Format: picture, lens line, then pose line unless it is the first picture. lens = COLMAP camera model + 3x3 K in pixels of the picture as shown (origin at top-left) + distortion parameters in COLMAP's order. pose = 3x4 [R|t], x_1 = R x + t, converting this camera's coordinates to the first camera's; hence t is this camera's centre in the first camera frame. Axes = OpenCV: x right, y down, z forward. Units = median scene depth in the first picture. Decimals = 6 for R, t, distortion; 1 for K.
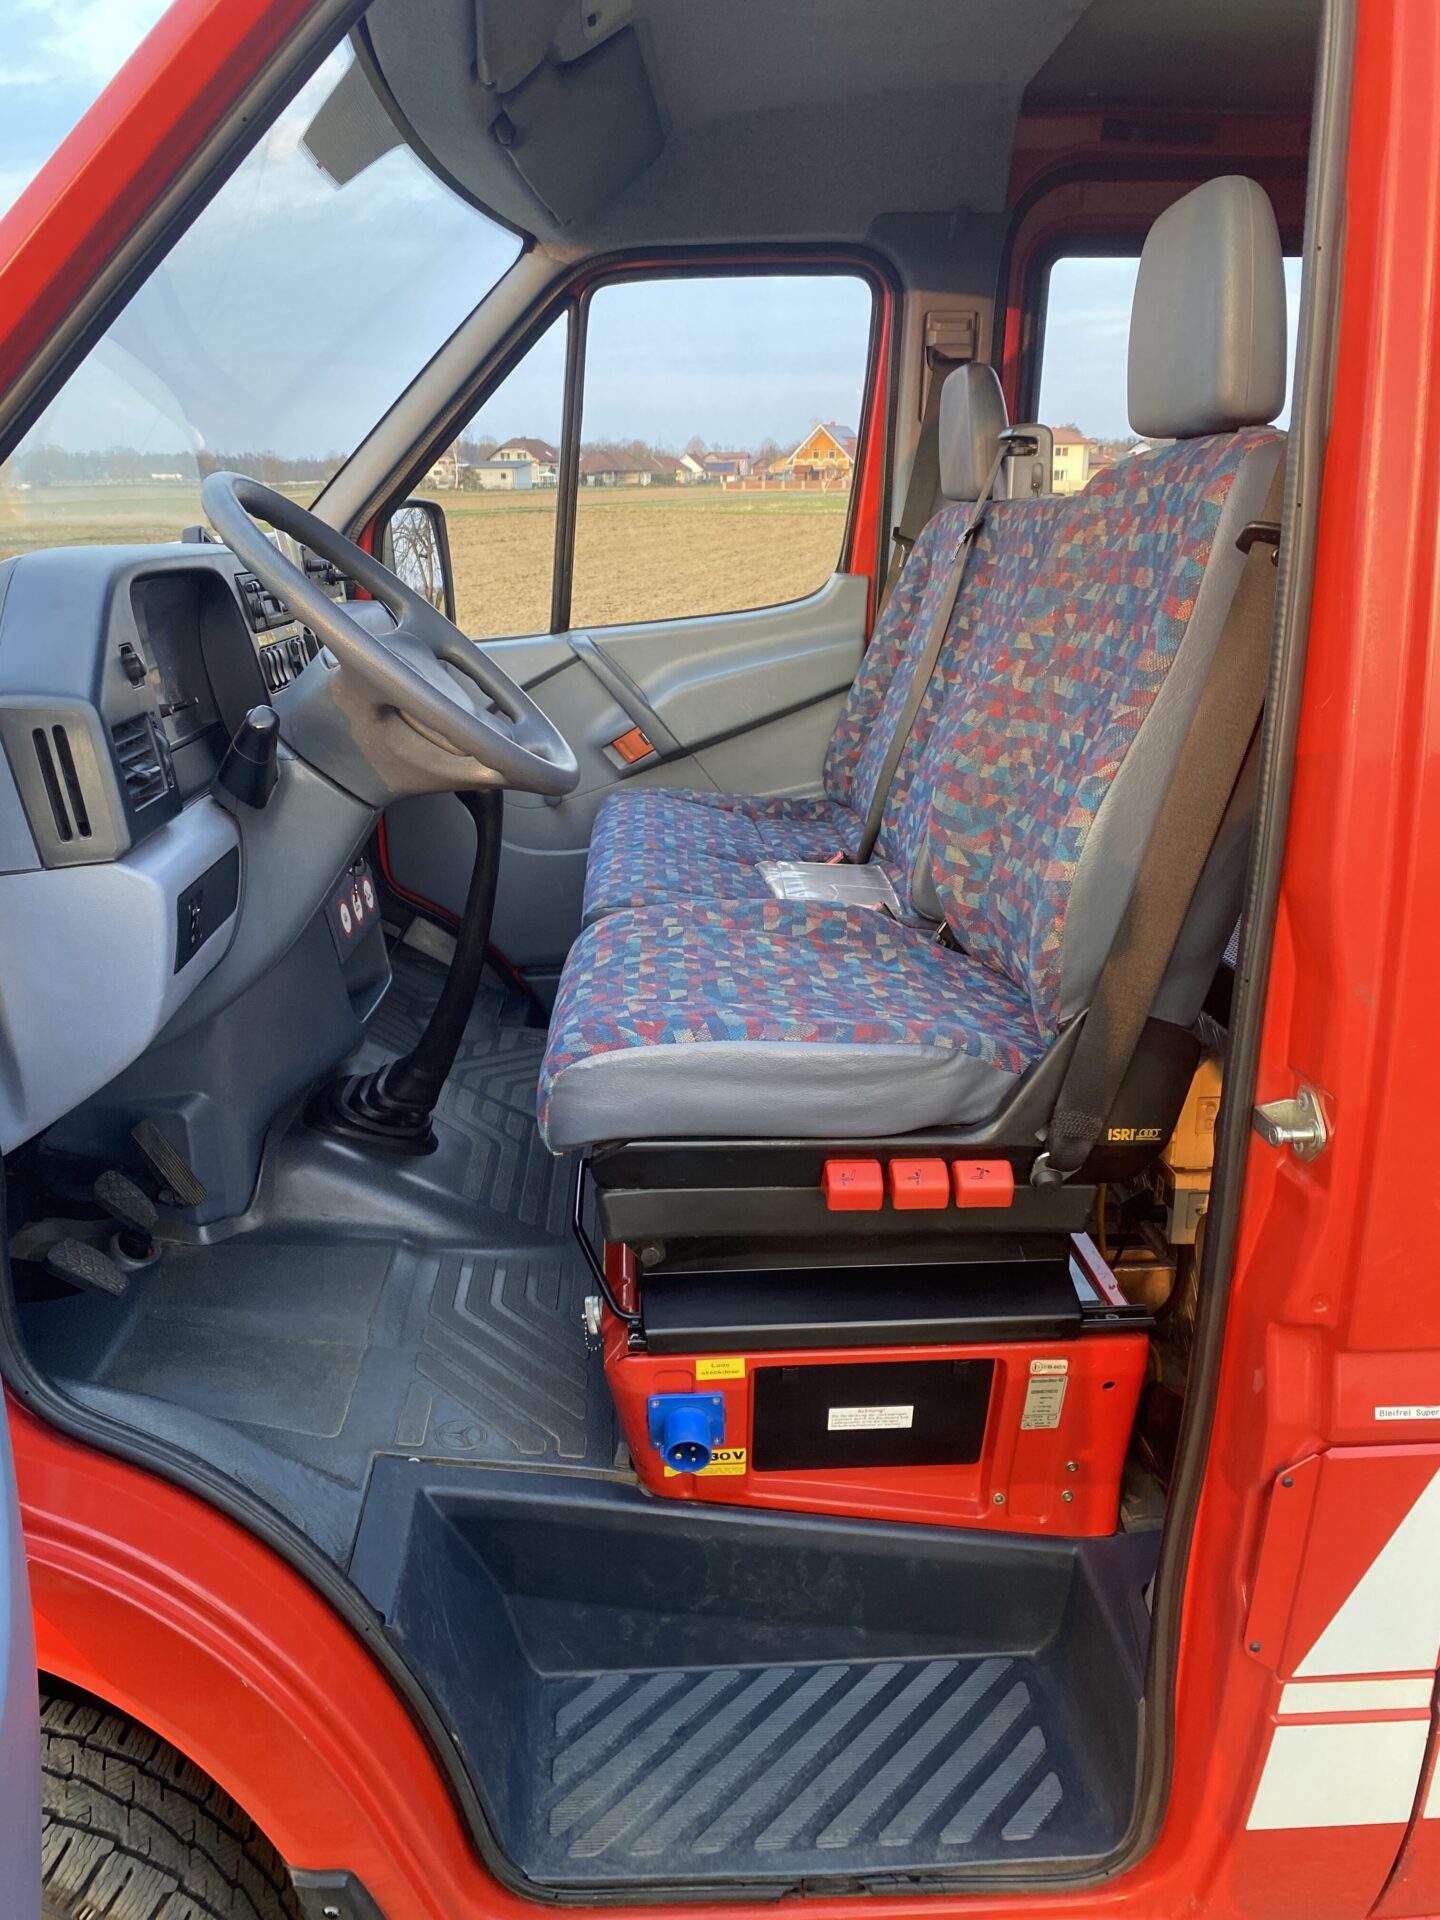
lens RADIAL K [[1454.9, 0, 728.2], [0, 1454.9, 921.2], [0, 0, 1]] dist [0.016622, -0.016425]
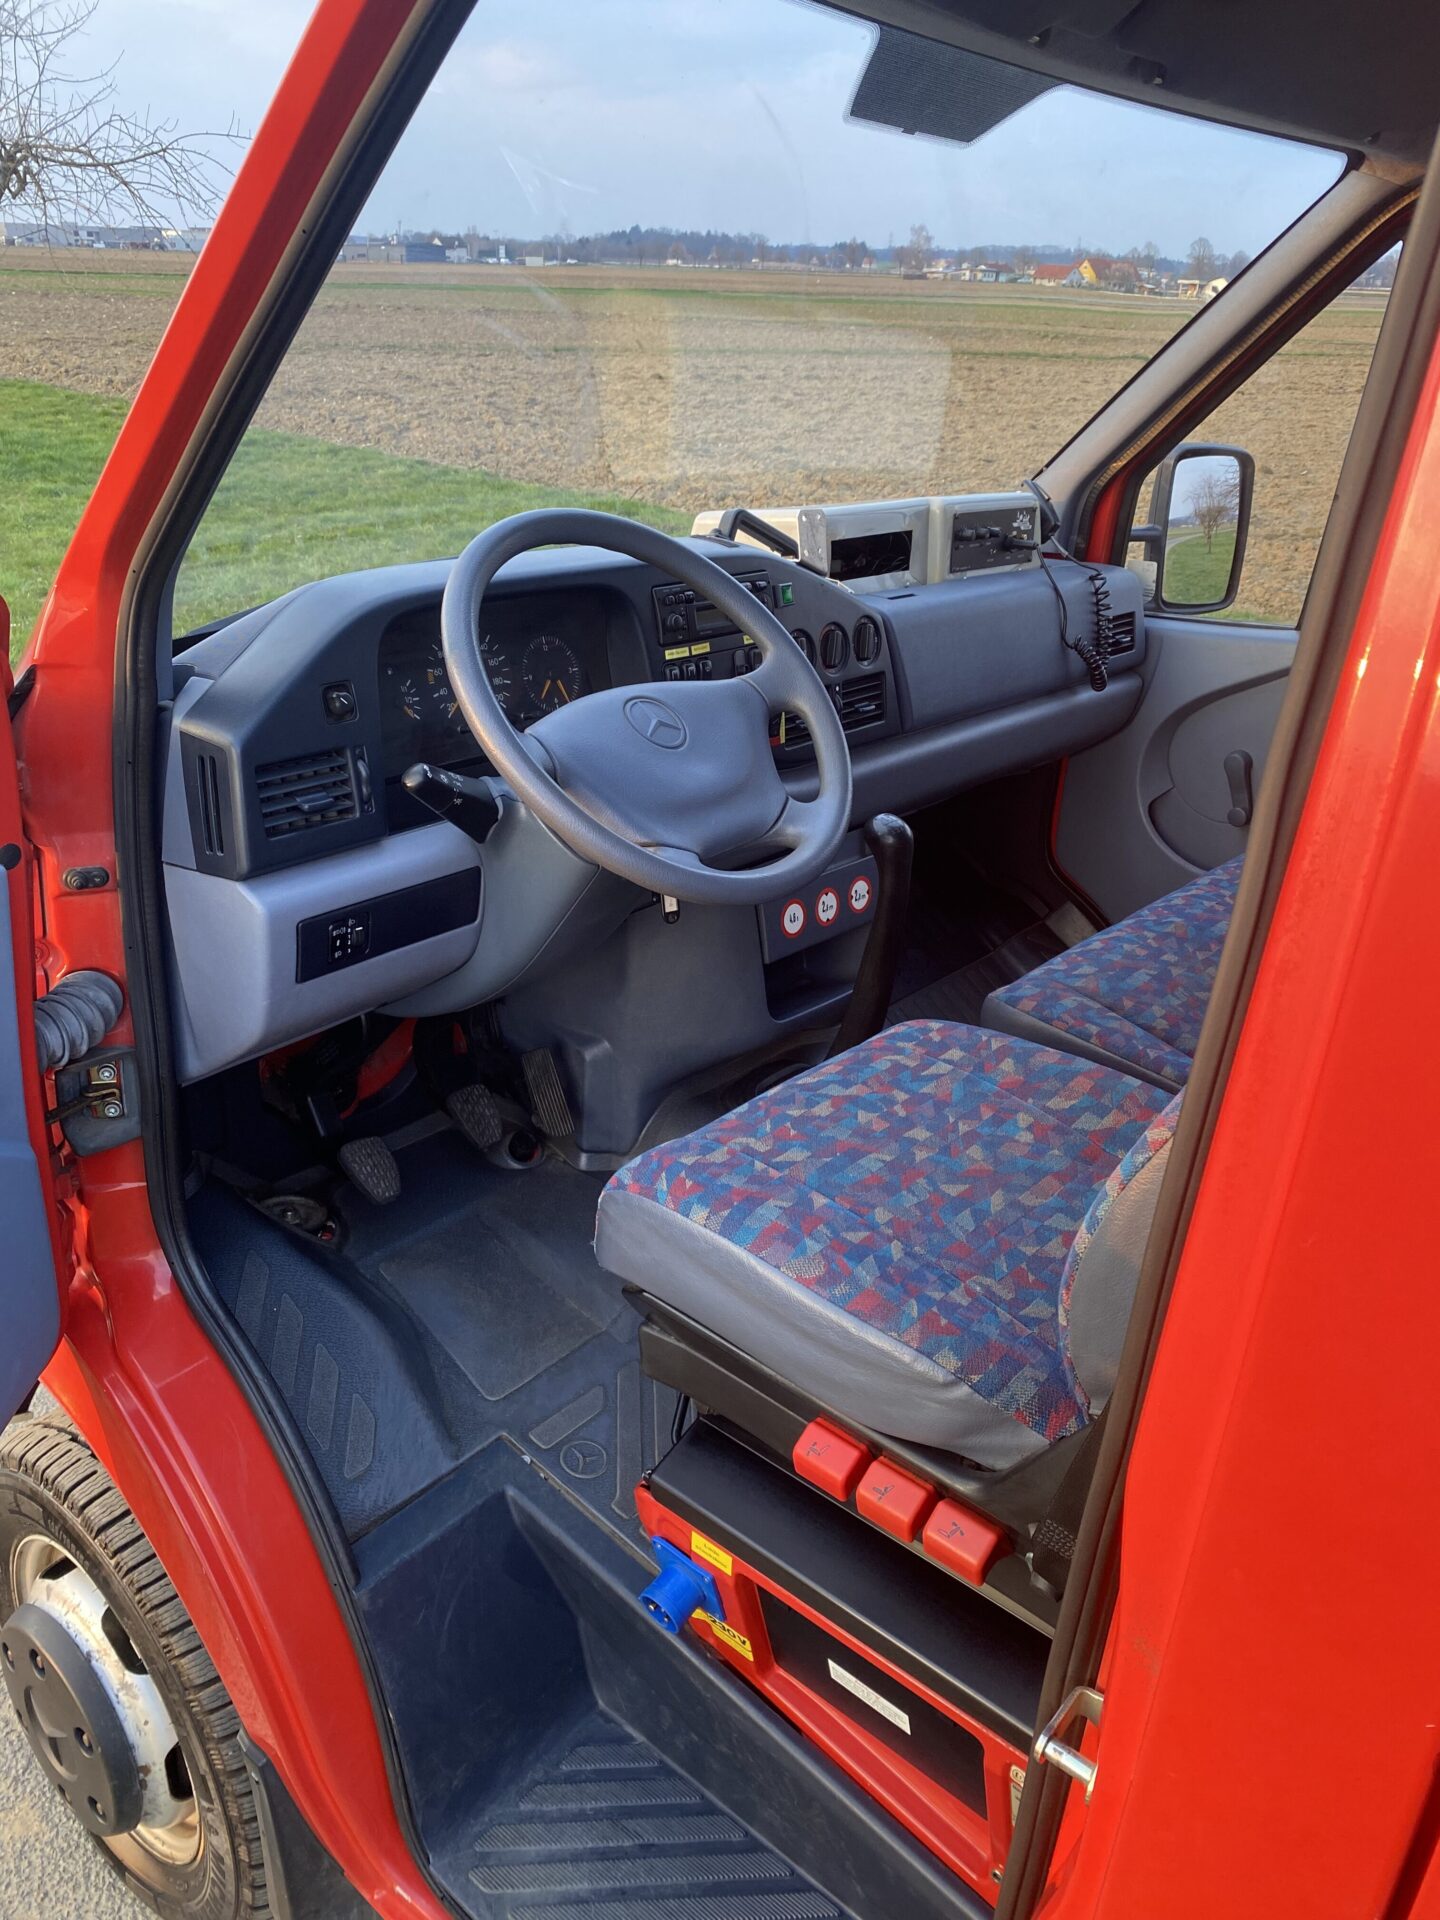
lens RADIAL K [[1454.9, 0, 728.2], [0, 1454.9, 921.2], [0, 0, 1]] dist [0.016622, -0.016425]
pose [[0.719447, 0.303479, -0.624738, 0.411195], [-0.235314, 0.952796, 0.191853, -0.227161], [0.653471, 0.008982, 0.756899, 0.275707]]
